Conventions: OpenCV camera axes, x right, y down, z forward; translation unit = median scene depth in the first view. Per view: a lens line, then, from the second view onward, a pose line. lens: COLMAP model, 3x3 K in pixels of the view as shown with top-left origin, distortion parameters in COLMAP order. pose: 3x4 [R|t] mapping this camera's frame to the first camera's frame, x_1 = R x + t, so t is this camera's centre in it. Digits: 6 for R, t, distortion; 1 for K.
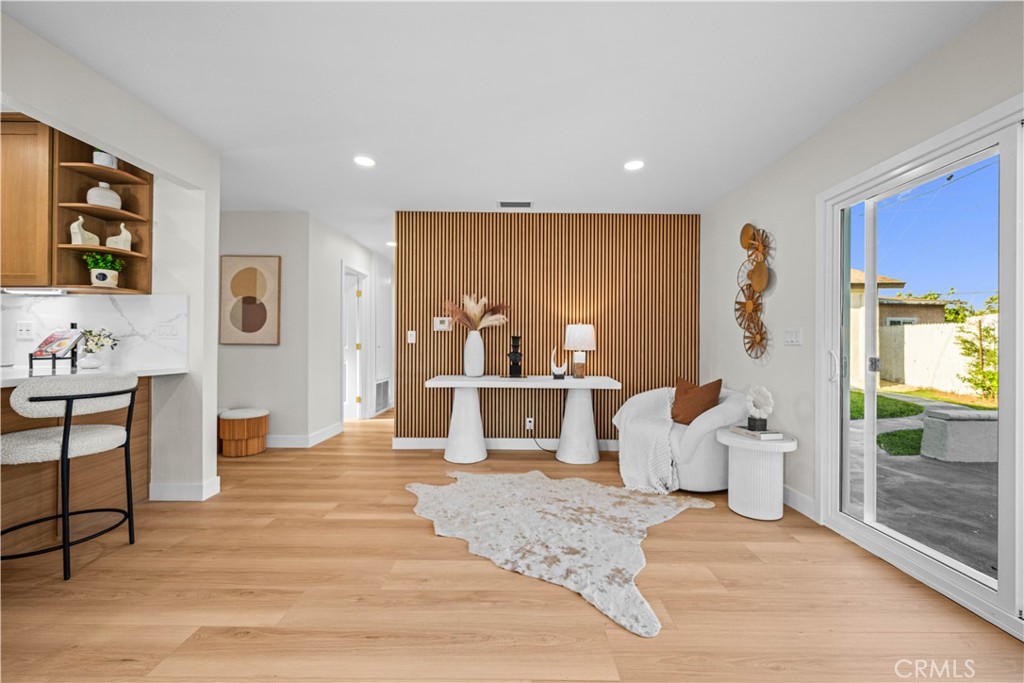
lens RADIAL K [[378.9, 0, 513.6], [0, 378.9, 344.3], [0, 0, 1]] dist [-0.002677, 0.000022]
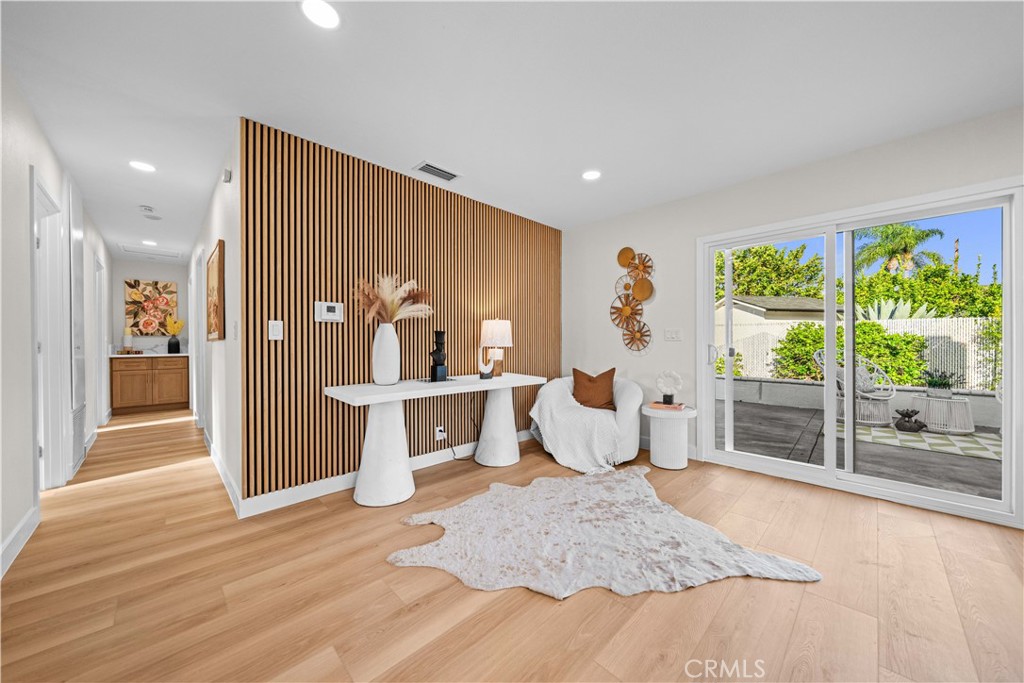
lens RADIAL K [[356.4, 0, 509.4], [0, 356.4, 343.8], [0, 0, 1]] dist [-0.006412, -0.000384]
pose [[0.713444, -0.009739, 0.700644, -0.487236], [0.004555, 0.999947, 0.009262, -0.000375], [-0.700697, -0.003417, 0.713450, 0.374561]]
